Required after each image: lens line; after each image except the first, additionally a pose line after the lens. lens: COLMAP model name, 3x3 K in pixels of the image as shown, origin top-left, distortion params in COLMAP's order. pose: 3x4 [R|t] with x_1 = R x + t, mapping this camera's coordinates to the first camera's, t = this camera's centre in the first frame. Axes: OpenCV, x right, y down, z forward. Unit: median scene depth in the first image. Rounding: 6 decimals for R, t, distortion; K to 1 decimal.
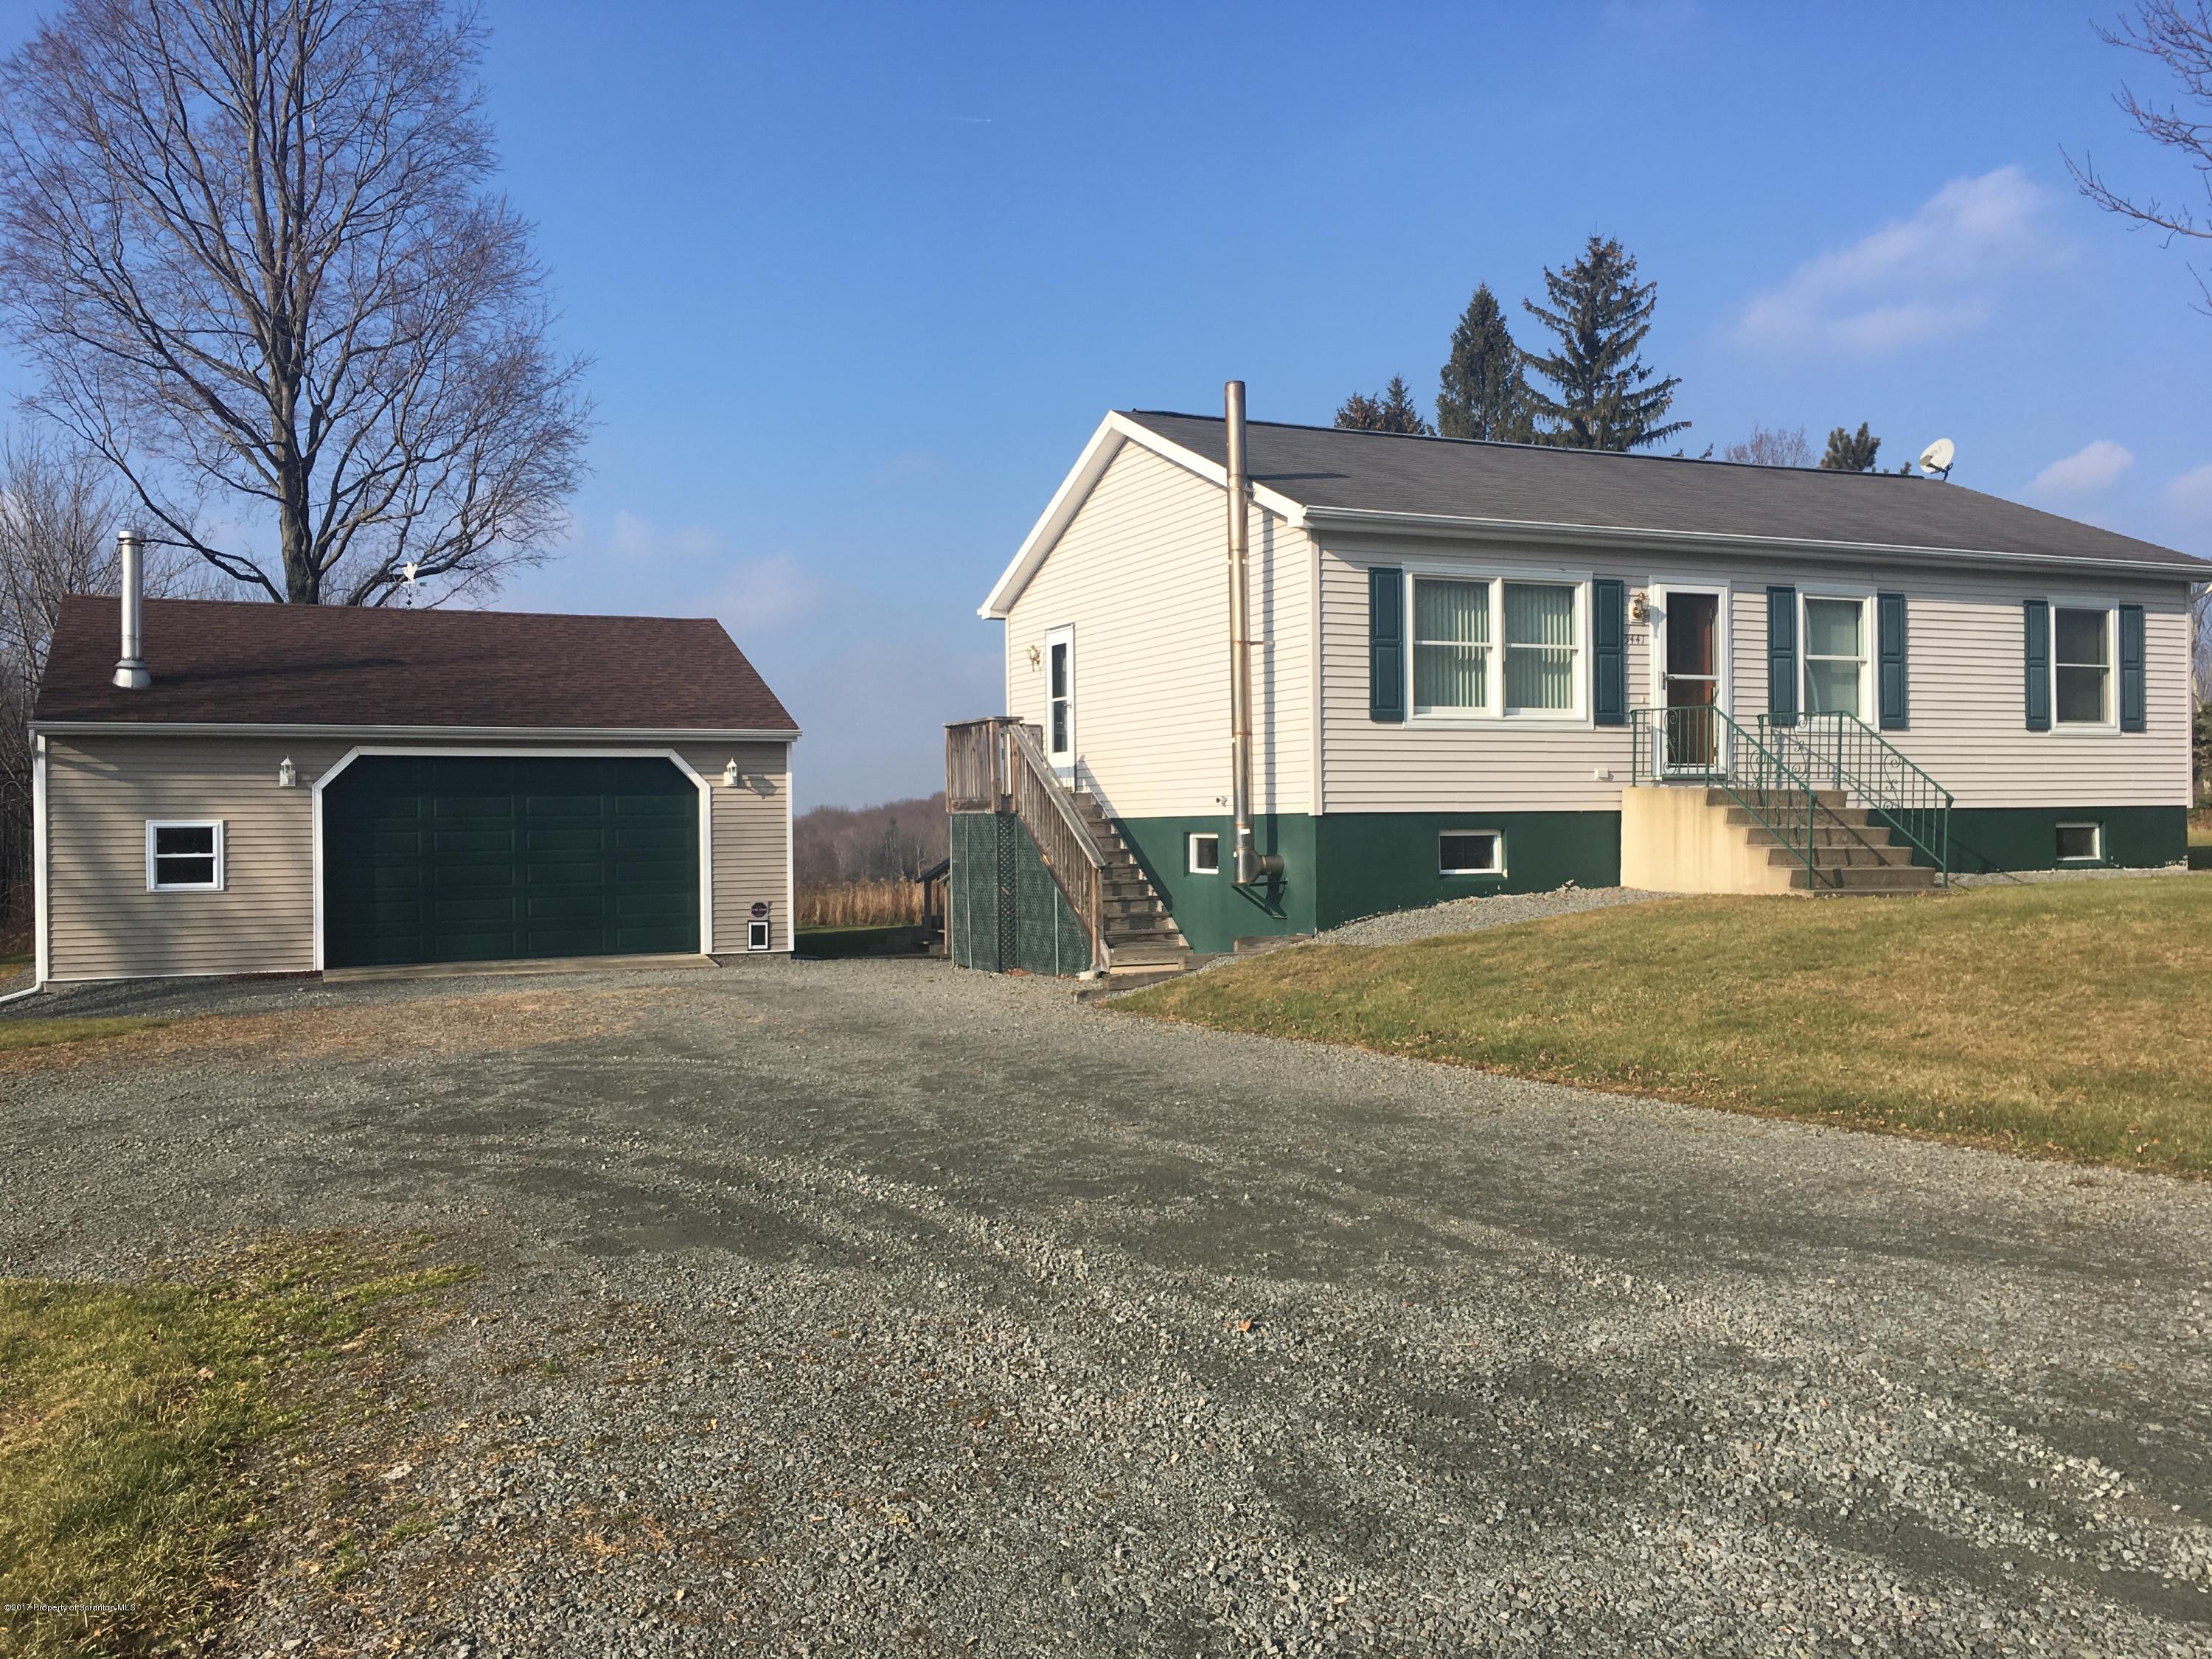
lens RADIAL K [[1841.8, 0, 1105.3], [0, 1841.8, 820.0], [0, 0, 1]] dist [0.013382, 0.020994]
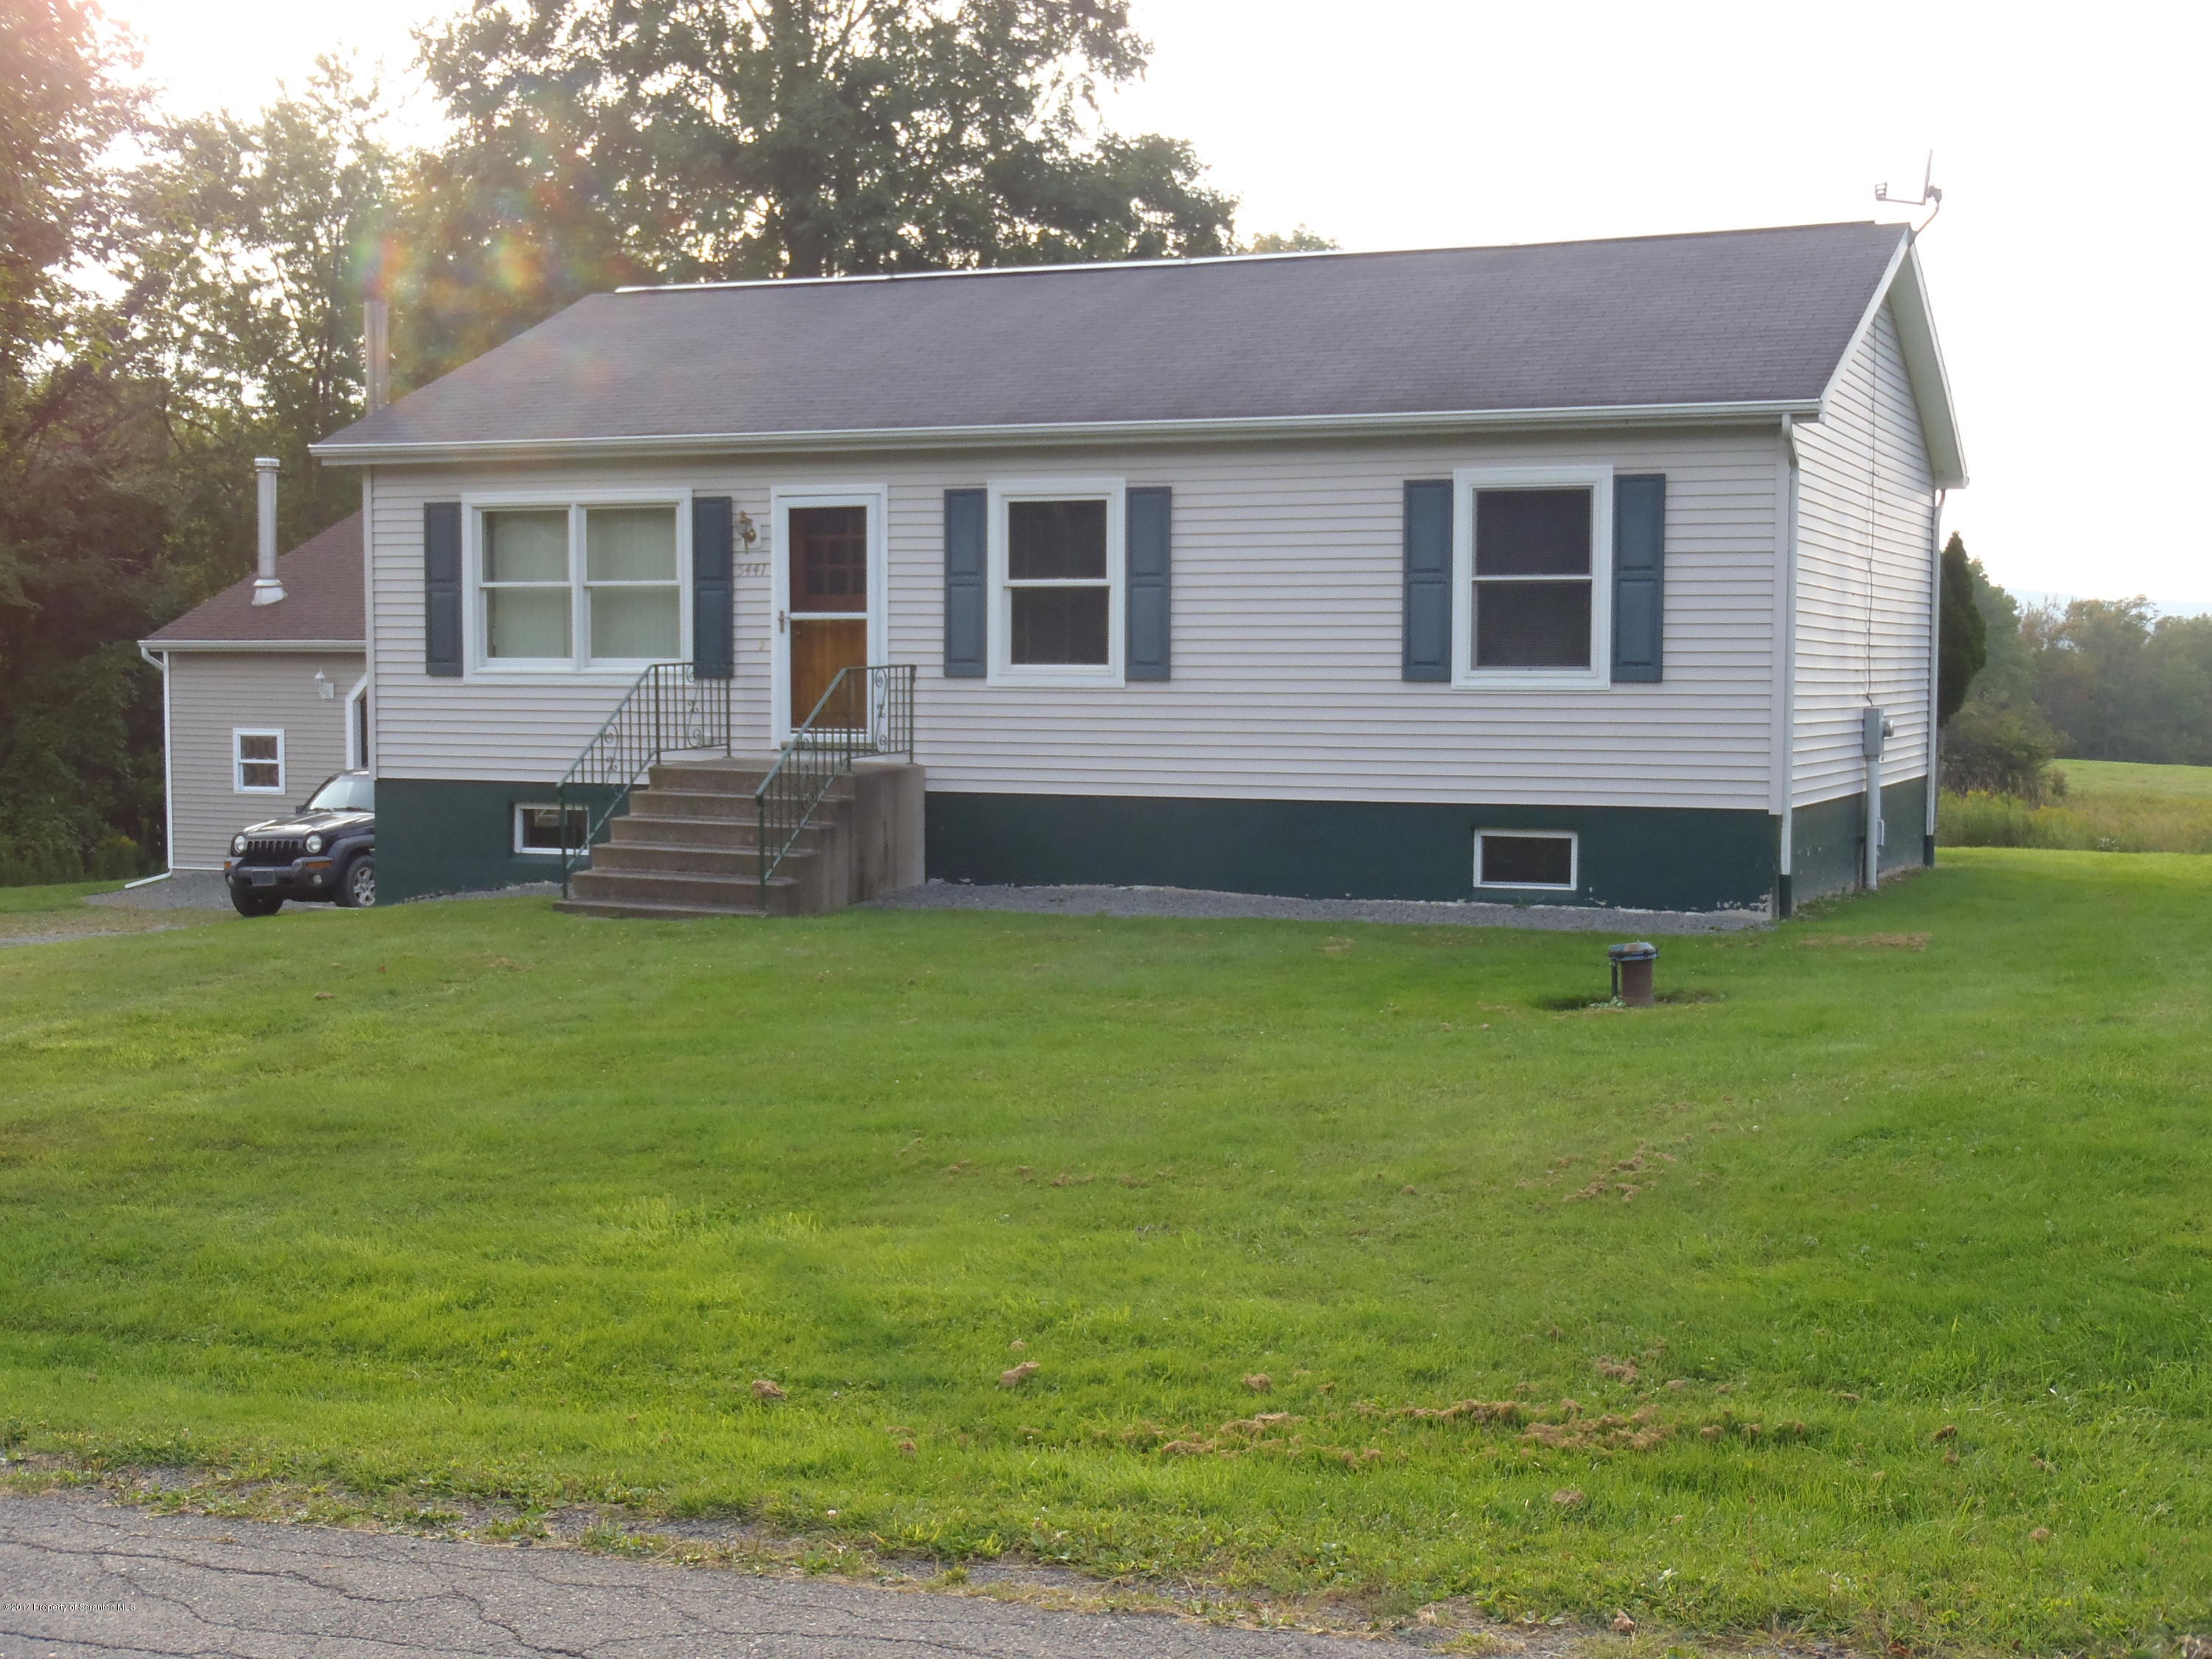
lens RADIAL K [[2960.7, 0, 1104.8], [0, 2960.7, 831.6], [0, 0, 1]] dist [-0.012453, 0.000000]
pose [[0.684934, 0.055105, -0.726518, 1.278098], [-0.009191, 0.997710, 0.067009, -0.070421], [0.728547, -0.039219, 0.683872, 0.234648]]
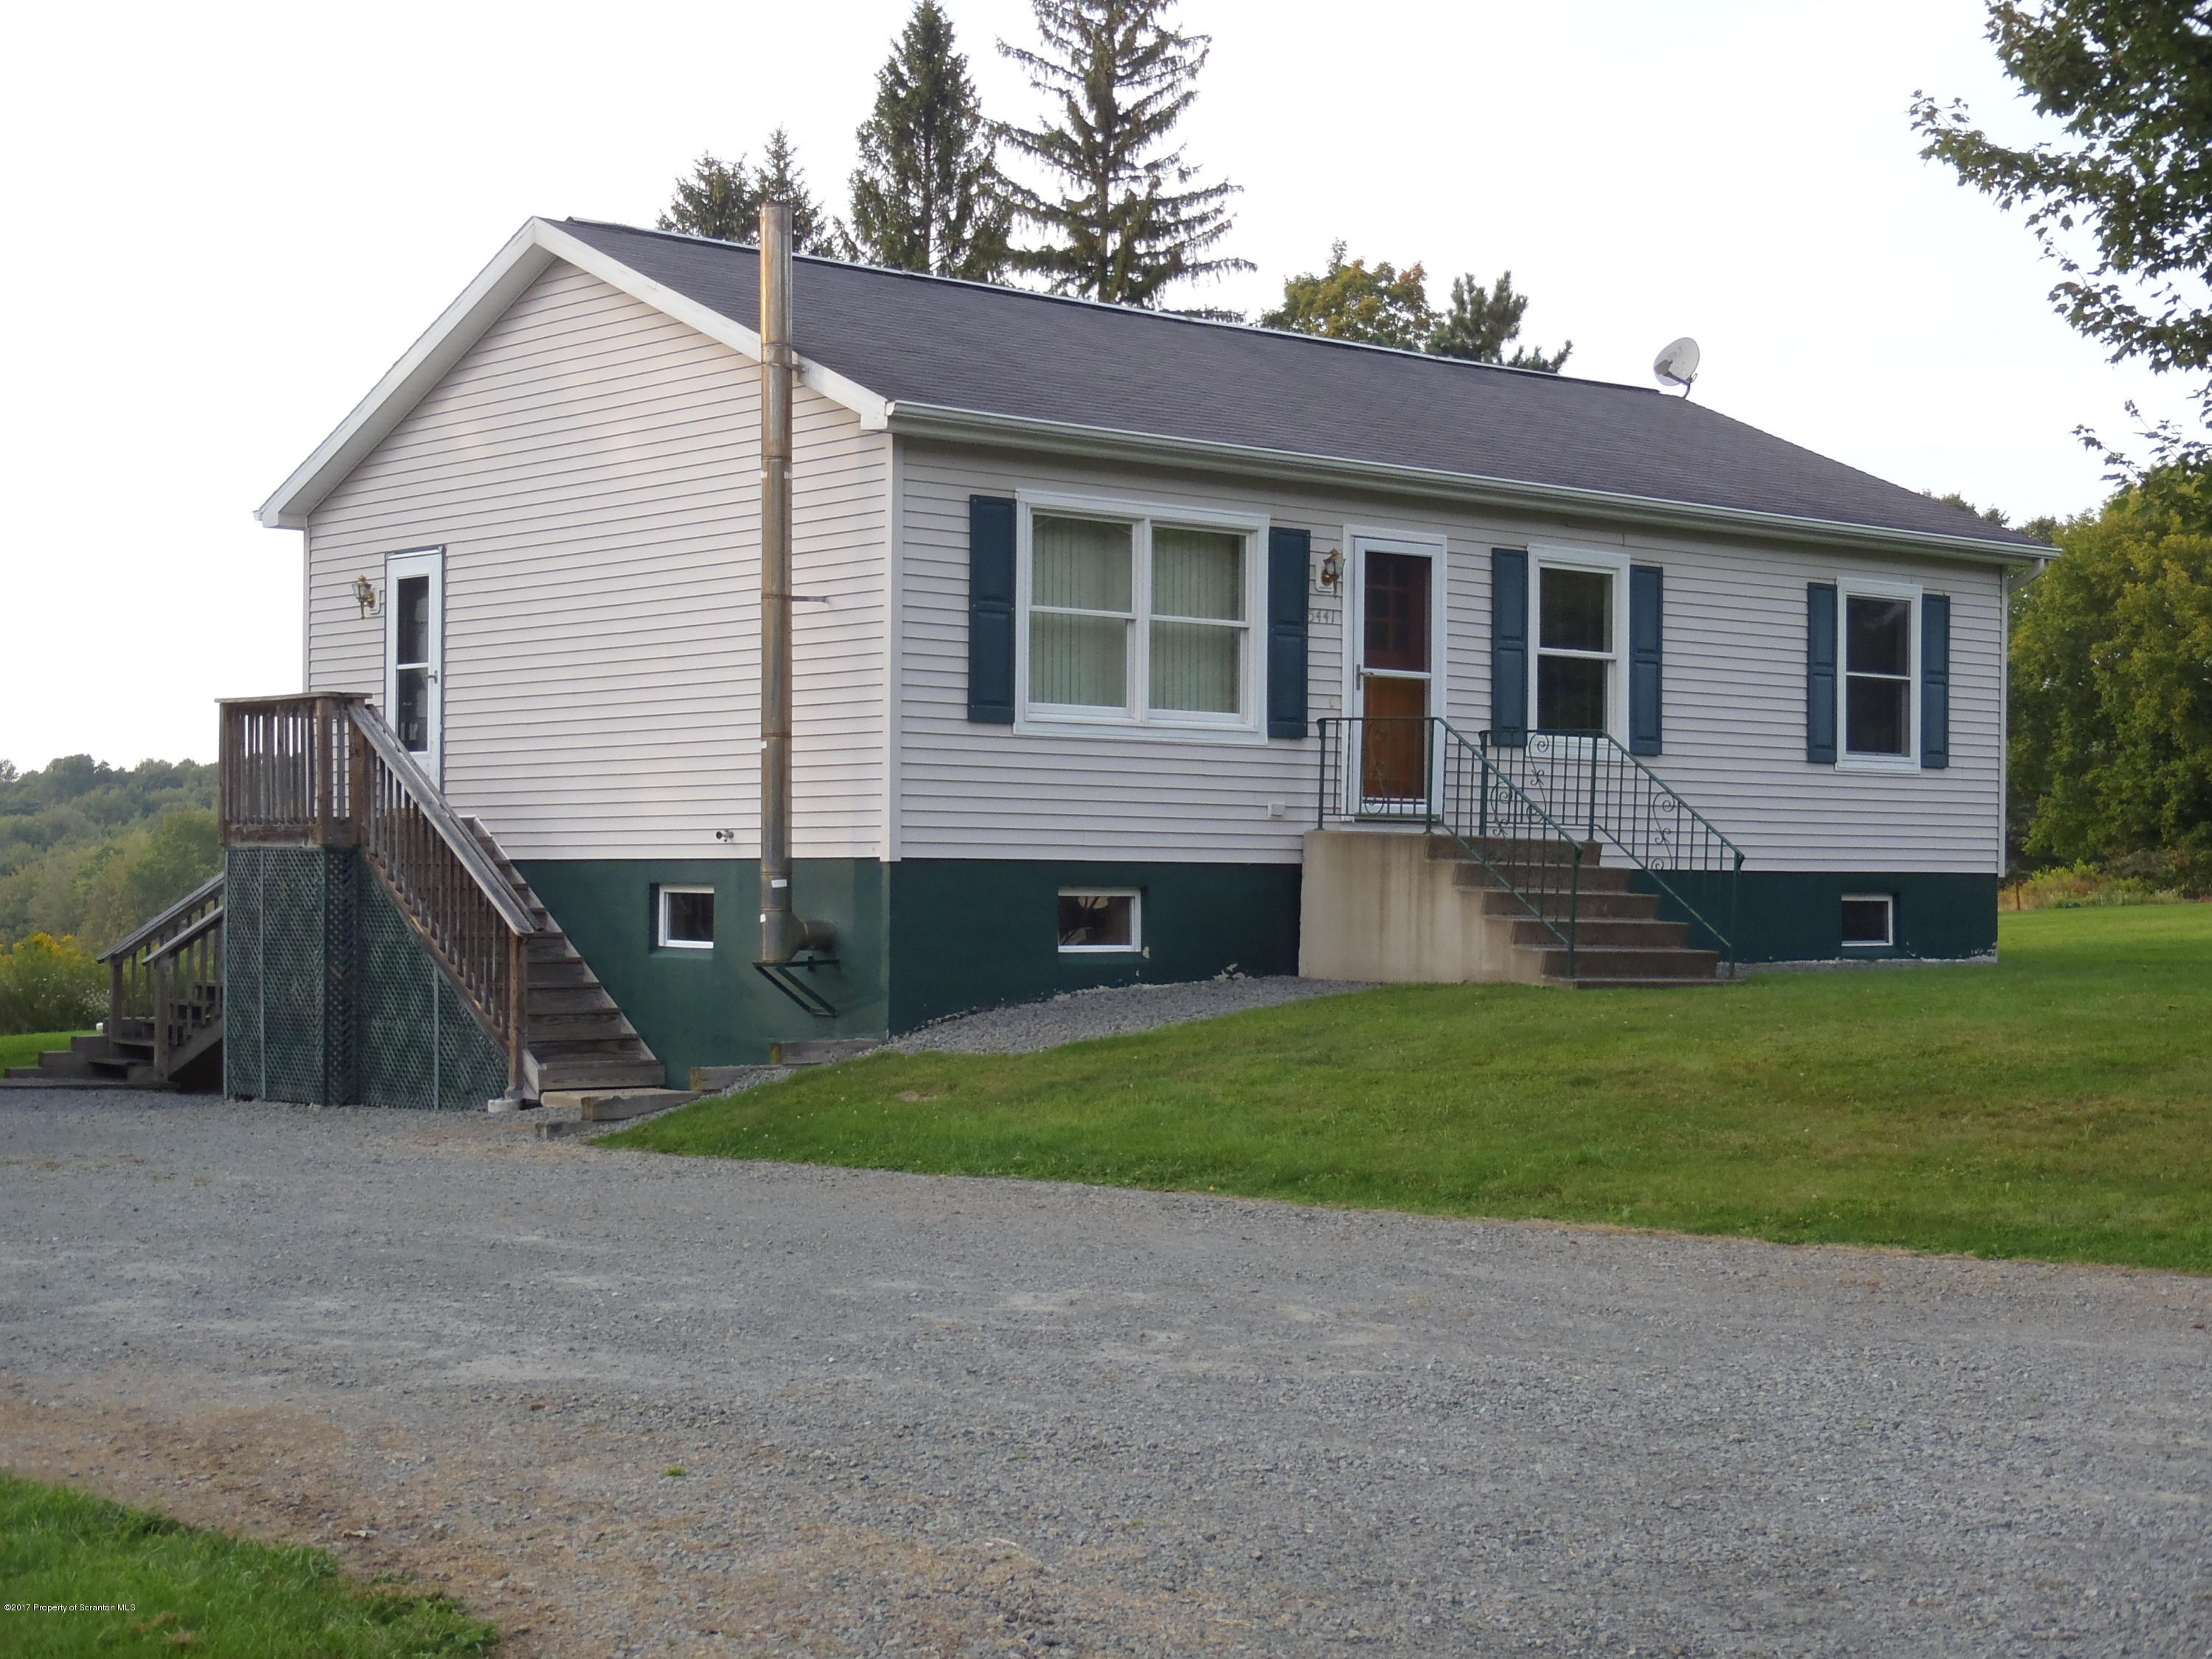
lens RADIAL K [[3287.2, 0, 1104.6], [0, 3287.2, 836.3], [0, 0, 1]] dist [-0.018925, 0.000000]
pose [[0.956882, 0.023364, 0.289537, -0.139757], [-0.020011, 0.999694, -0.014535, 0.003722], [-0.289788, 0.008114, 0.957057, -0.147059]]
